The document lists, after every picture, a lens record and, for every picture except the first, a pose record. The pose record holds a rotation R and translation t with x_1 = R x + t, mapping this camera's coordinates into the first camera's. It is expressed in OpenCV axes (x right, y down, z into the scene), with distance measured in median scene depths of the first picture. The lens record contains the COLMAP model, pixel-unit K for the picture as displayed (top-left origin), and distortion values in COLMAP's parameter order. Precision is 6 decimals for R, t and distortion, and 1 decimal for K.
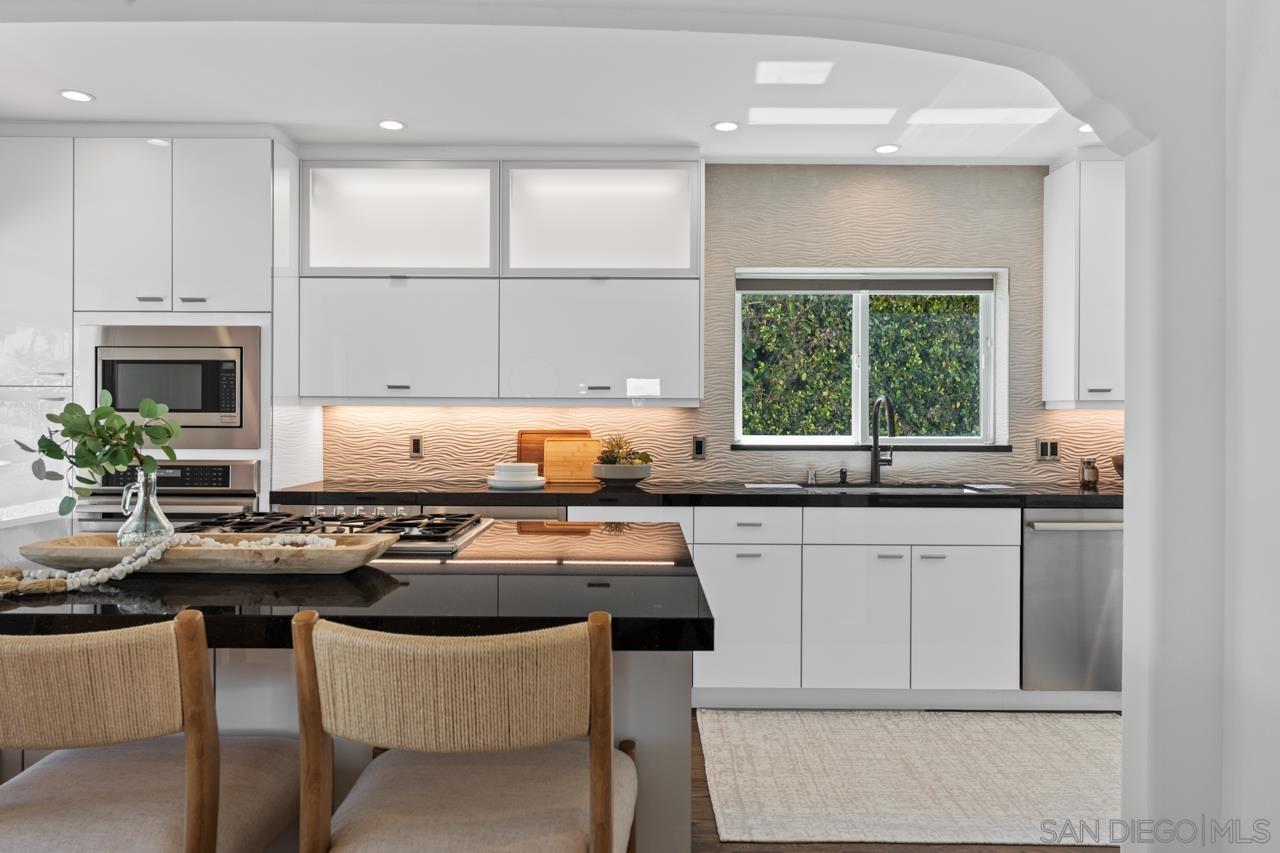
lens RADIAL K [[887.3, 0, 640.0], [0, 887.3, 426.5], [0, 0, 1]] dist [0.029541, 0.000239]
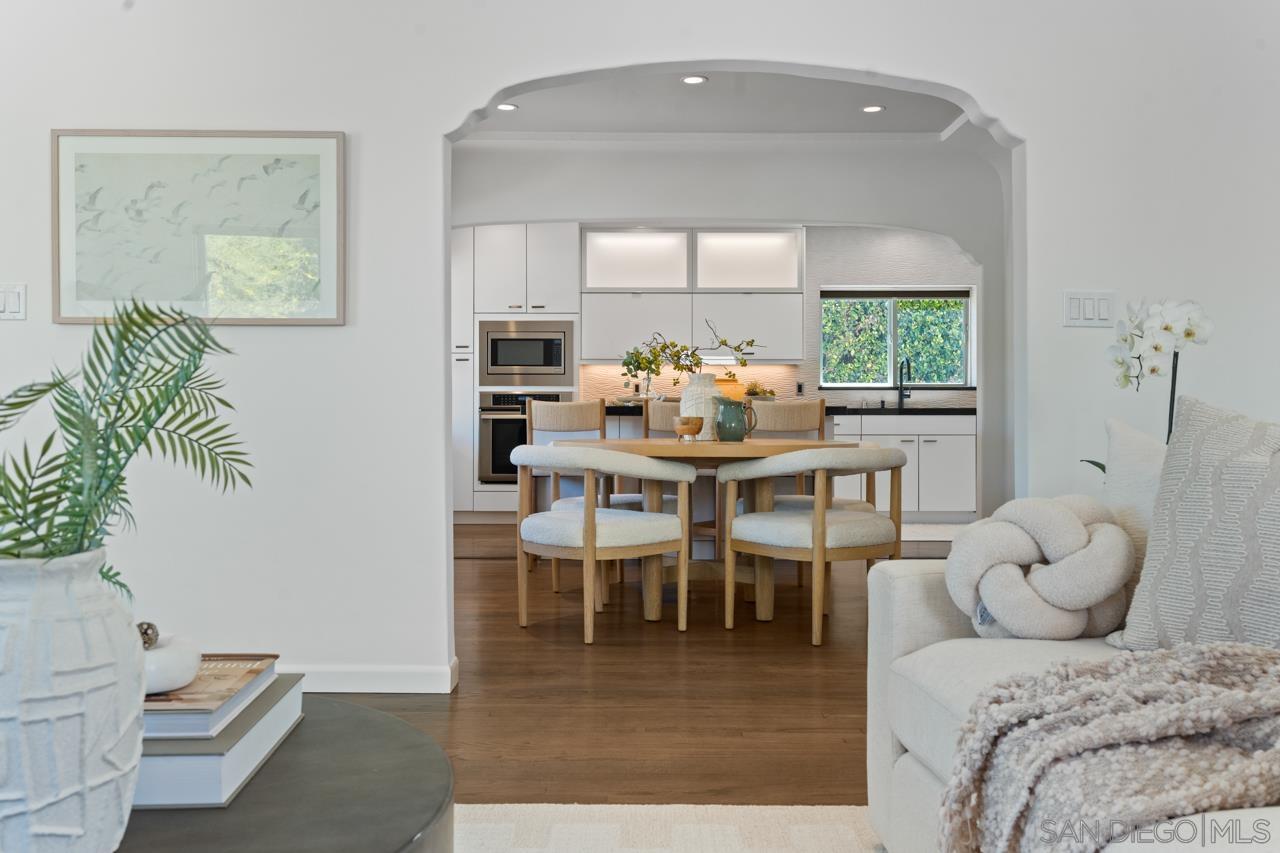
lens RADIAL K [[1070.3, 0, 641.6], [0, 1070.3, 411.6], [0, 0, 1]] dist [0.000525, -0.002089]
pose [[0.999993, -0.003101, 0.002290, -0.249227], [0.003127, 0.999929, -0.011529, 0.092616], [-0.002254, 0.011536, 0.999931, -1.098641]]
